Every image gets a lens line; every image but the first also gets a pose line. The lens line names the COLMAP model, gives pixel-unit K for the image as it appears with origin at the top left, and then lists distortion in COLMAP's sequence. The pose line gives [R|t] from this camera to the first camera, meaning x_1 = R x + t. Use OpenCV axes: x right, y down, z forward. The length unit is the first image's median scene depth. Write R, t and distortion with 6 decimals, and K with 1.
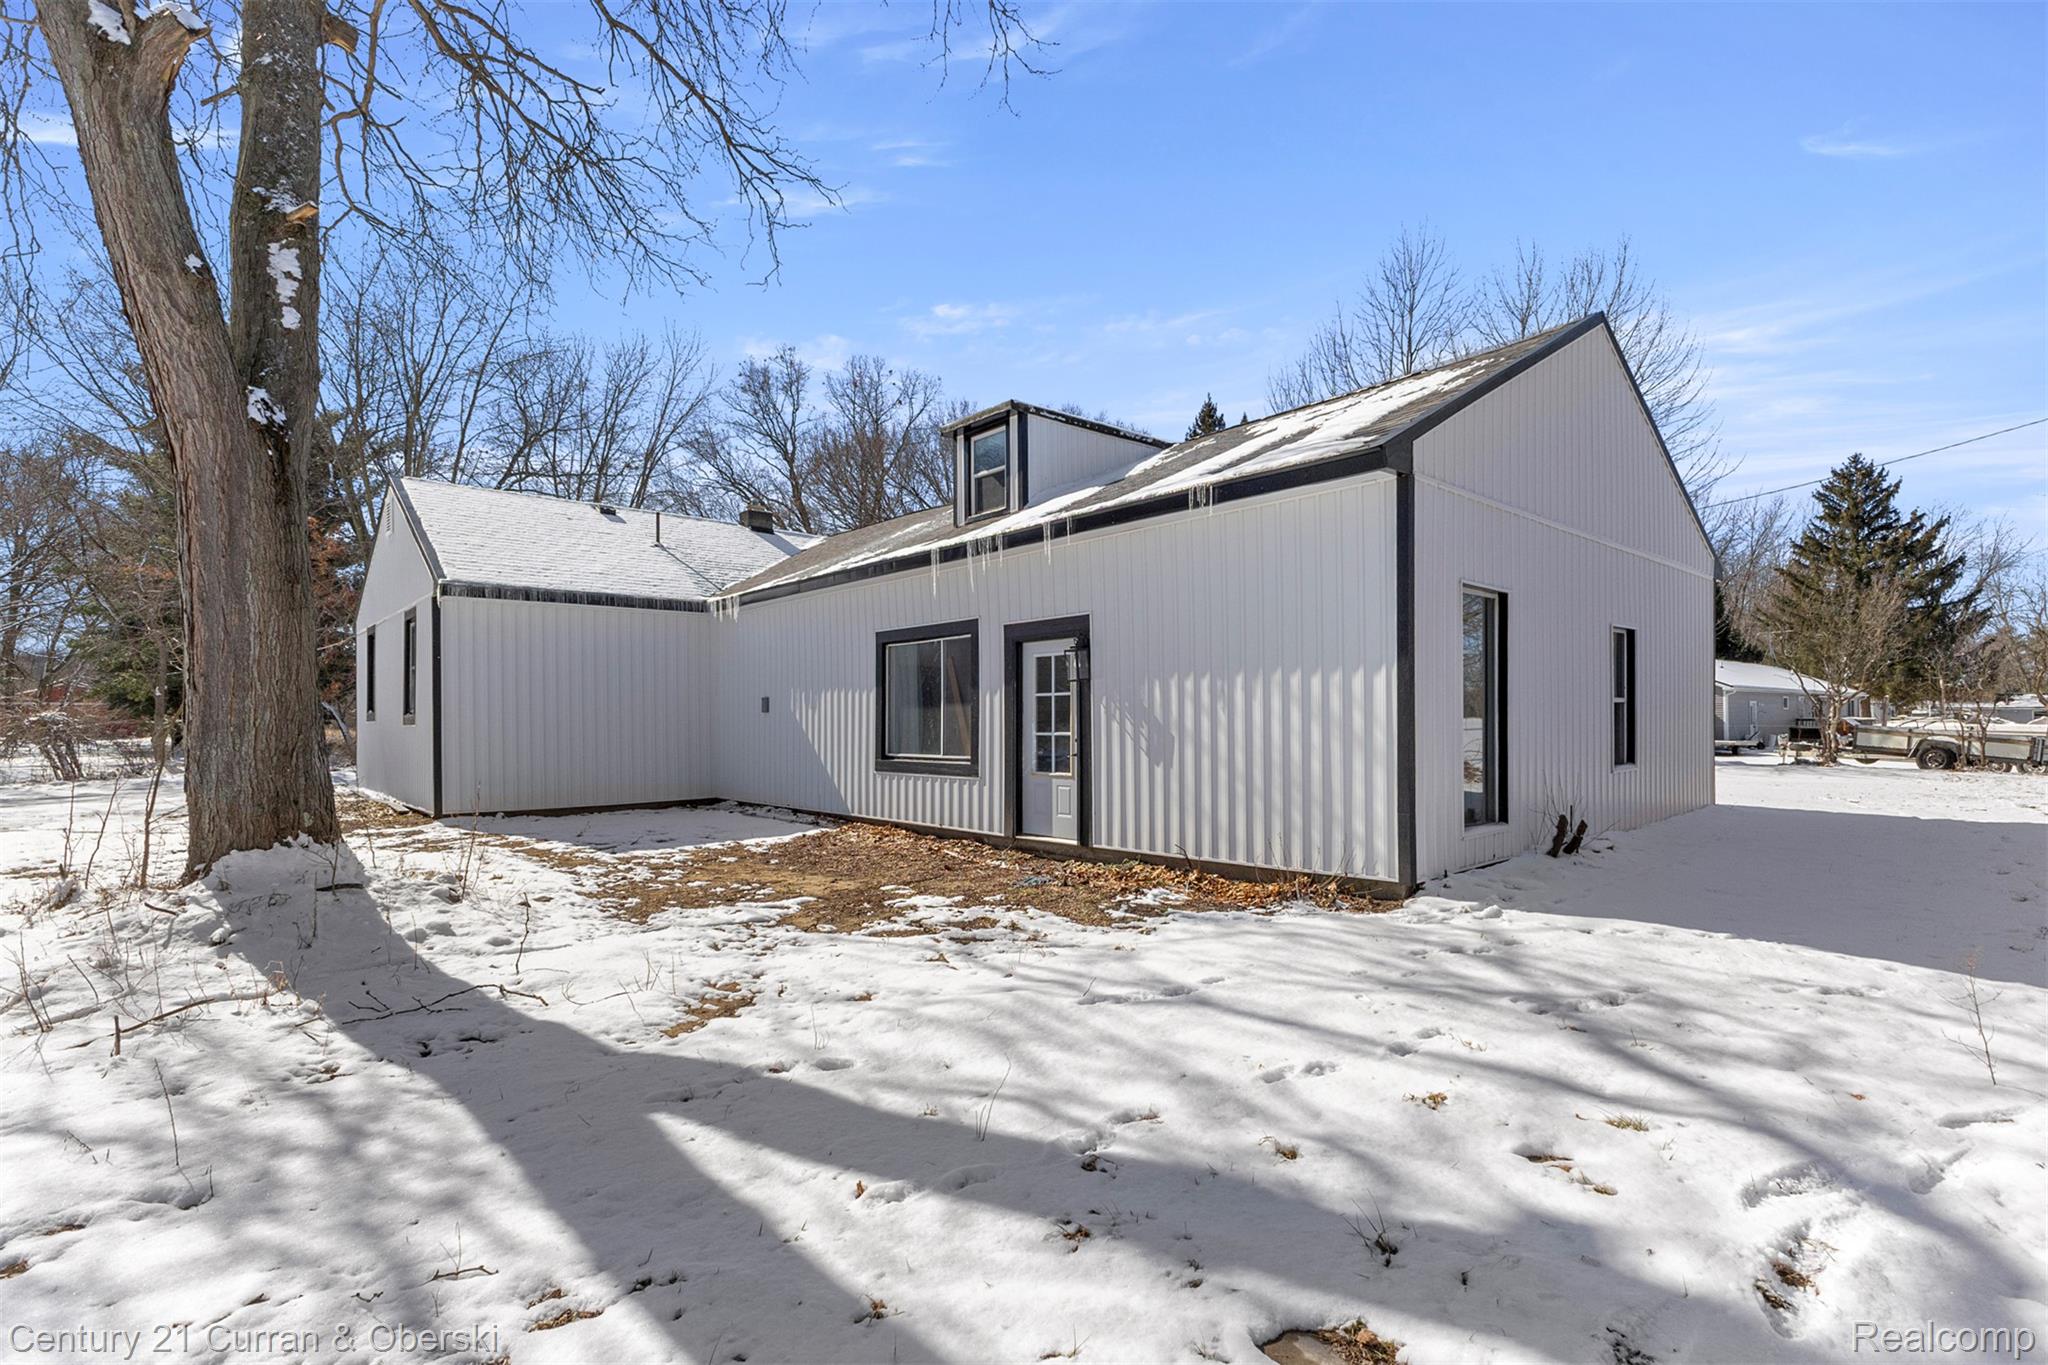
lens RADIAL K [[935.5, 0, 1031.0], [0, 935.5, 722.8], [0, 0, 1]] dist [0.001064, 0.000177]
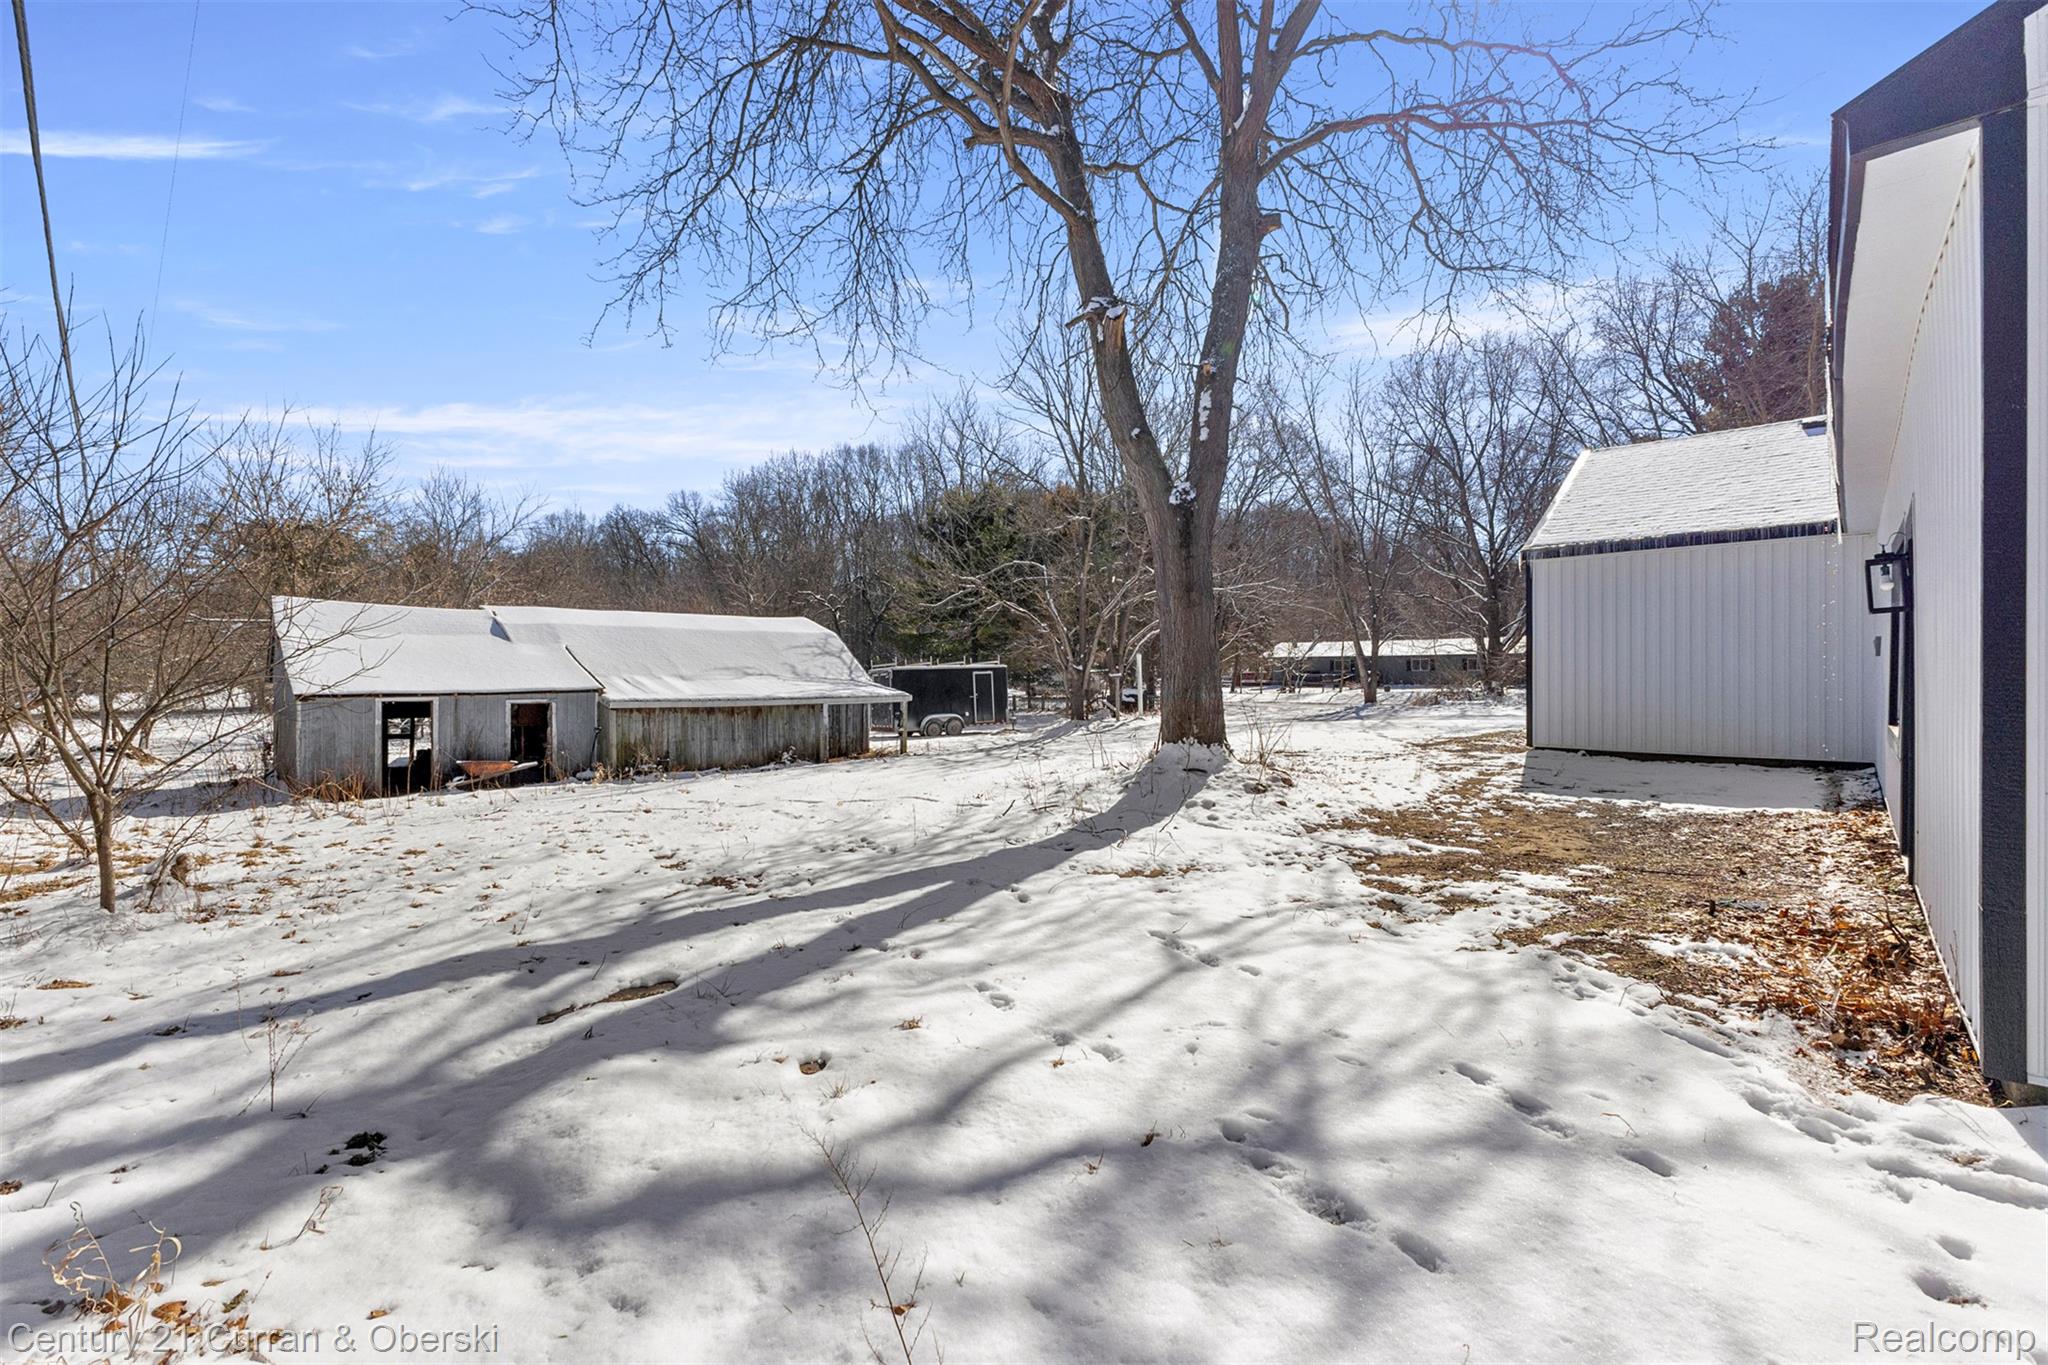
lens RADIAL K [[845.2, 0, 1024.0], [0, 845.2, 682.5], [0, 0, 1]] dist [-0.001571, -0.000092]
pose [[0.120331, 0.022389, -0.992481, 1.061819], [0.003406, 0.999730, 0.022965, -0.027039], [0.992728, -0.006144, 0.120222, 0.739543]]
